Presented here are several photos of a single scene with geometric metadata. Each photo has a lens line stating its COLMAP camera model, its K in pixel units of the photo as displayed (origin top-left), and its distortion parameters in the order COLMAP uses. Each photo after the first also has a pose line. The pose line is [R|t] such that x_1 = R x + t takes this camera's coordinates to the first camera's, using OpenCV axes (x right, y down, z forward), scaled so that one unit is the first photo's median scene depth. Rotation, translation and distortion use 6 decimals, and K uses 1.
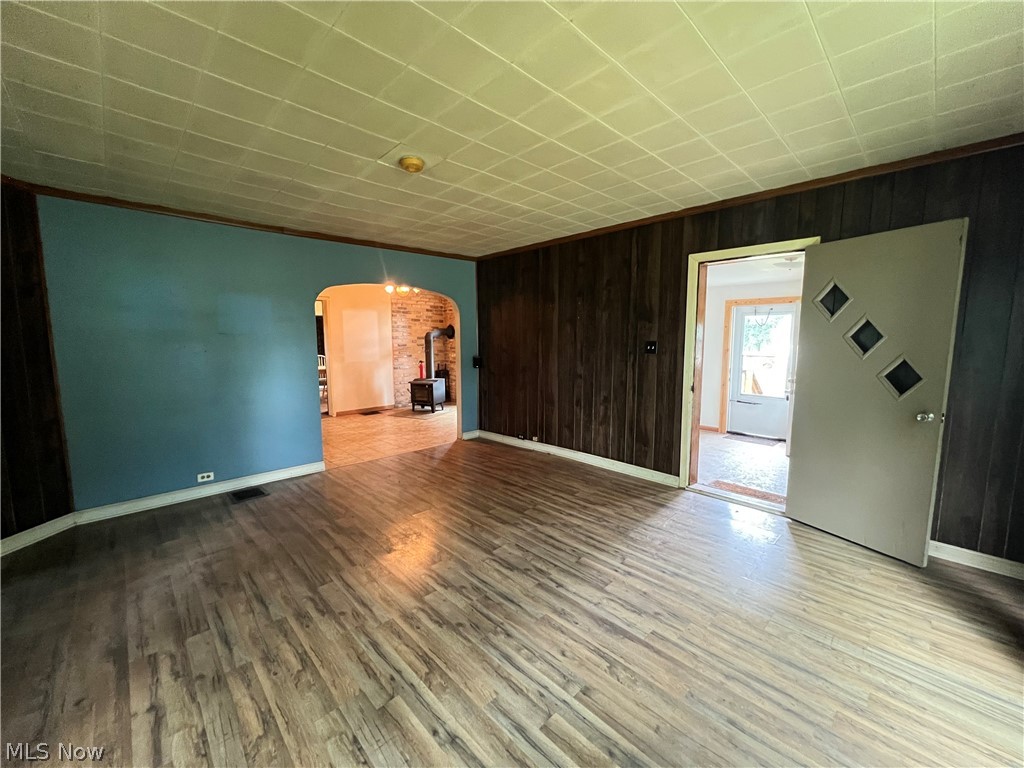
lens RADIAL K [[407.7, 0, 511.1], [0, 407.7, 383.5], [0, 0, 1]] dist [-0.001917, 0.001018]
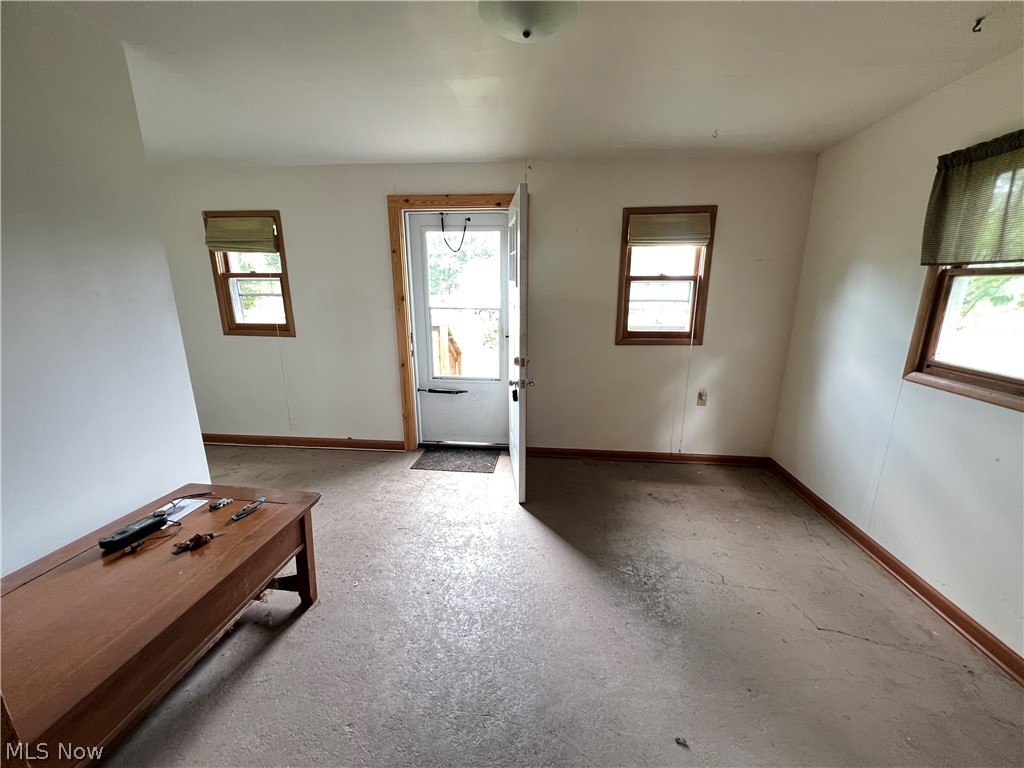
lens RADIAL K [[407.7, 0, 515.1], [0, 407.7, 383.6], [0, 0, 1]] dist [-0.001917, 0.001018]
pose [[0.763512, -0.151091, 0.627870, 0.527260], [0.067554, 0.985598, 0.155027, -0.080866], [-0.642250, -0.075950, 0.762723, 0.889444]]
